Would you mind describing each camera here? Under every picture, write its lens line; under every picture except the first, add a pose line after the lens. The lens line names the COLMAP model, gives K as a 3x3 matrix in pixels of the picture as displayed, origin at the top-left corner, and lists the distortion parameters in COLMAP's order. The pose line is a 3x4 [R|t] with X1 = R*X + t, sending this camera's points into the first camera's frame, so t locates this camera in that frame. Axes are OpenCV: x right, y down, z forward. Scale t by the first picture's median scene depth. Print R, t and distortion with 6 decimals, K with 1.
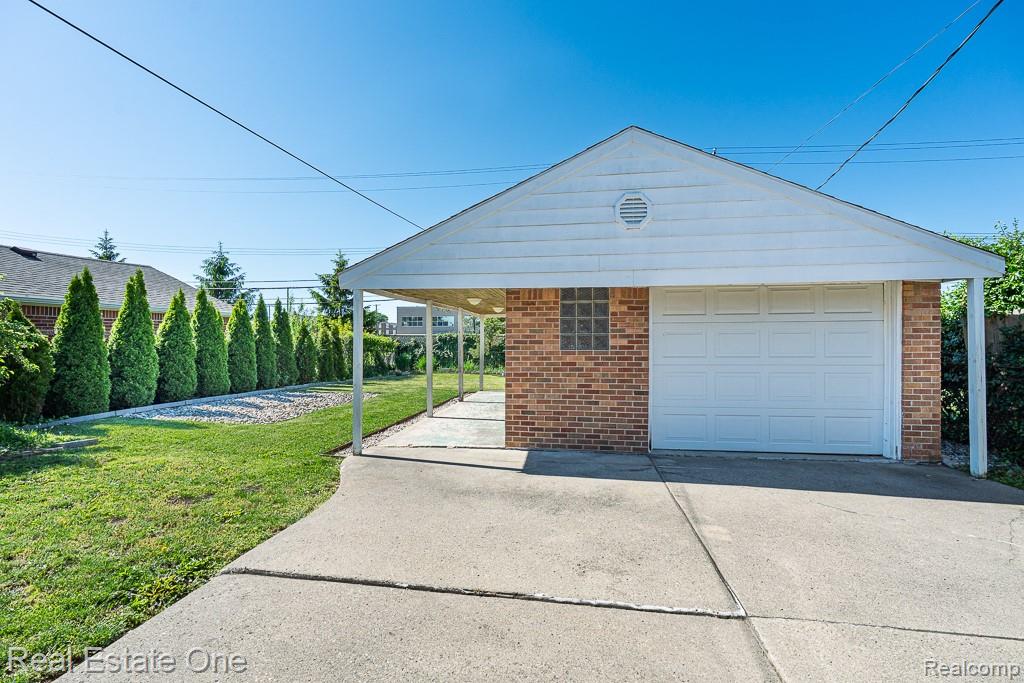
lens RADIAL K [[470.1, 0, 507.1], [0, 470.1, 342.3], [0, 0, 1]] dist [-0.012040, 0.004255]
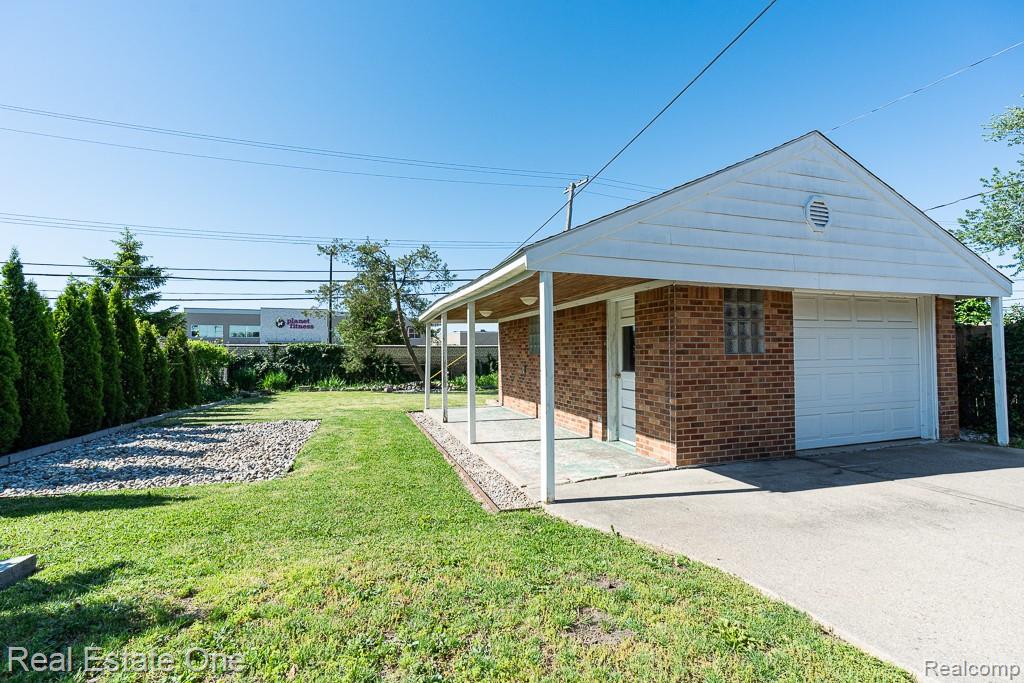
lens RADIAL K [[470.1, 0, 519.2], [0, 470.1, 342.2], [0, 0, 1]] dist [-0.012040, 0.004255]
pose [[0.884571, 0.006052, 0.466366, -0.687795], [0.007271, 0.999615, -0.026763, 0.014848], [-0.466348, 0.027065, 0.884187, 0.377943]]
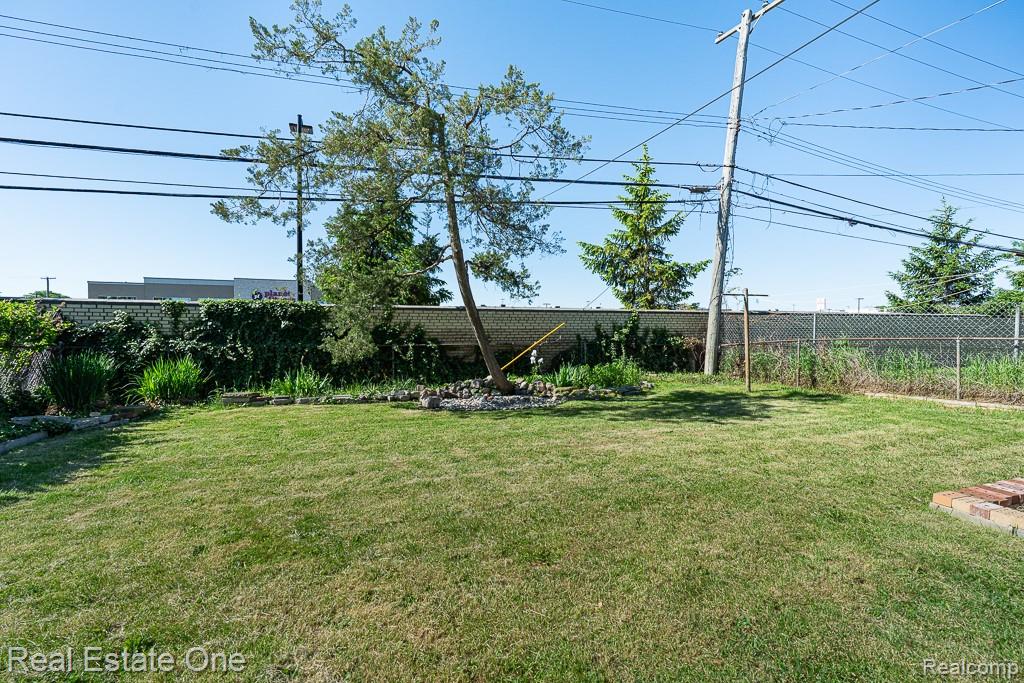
lens RADIAL K [[470.1, 0, 513.6], [0, 470.1, 332.6], [0, 0, 1]] dist [-0.012040, 0.004255]
pose [[0.871909, -0.003394, 0.489657, -0.461703], [0.005405, 0.999982, -0.002694, 0.045139], [-0.489639, 0.004996, 0.871911, 2.209816]]
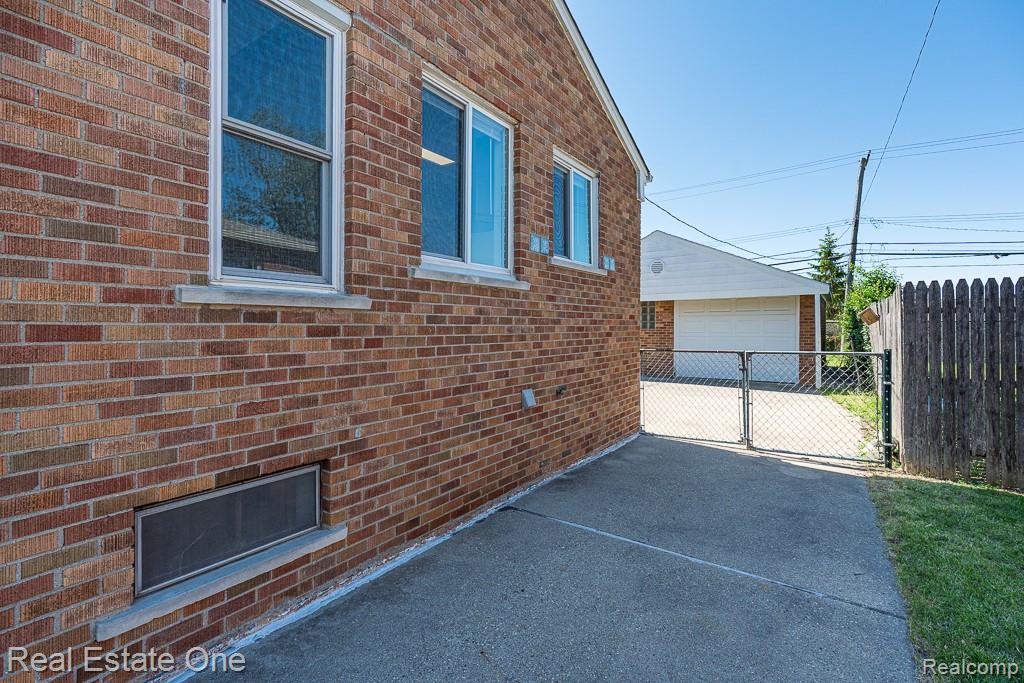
lens RADIAL K [[470.1, 0, 511.6], [0, 470.1, 331.6], [0, 0, 1]] dist [-0.012040, 0.004255]
pose [[0.897285, 0.002412, -0.441444, 0.579232], [0.001865, 0.999955, 0.009253, 0.006783], [0.441447, -0.009126, 0.897241, -1.236645]]
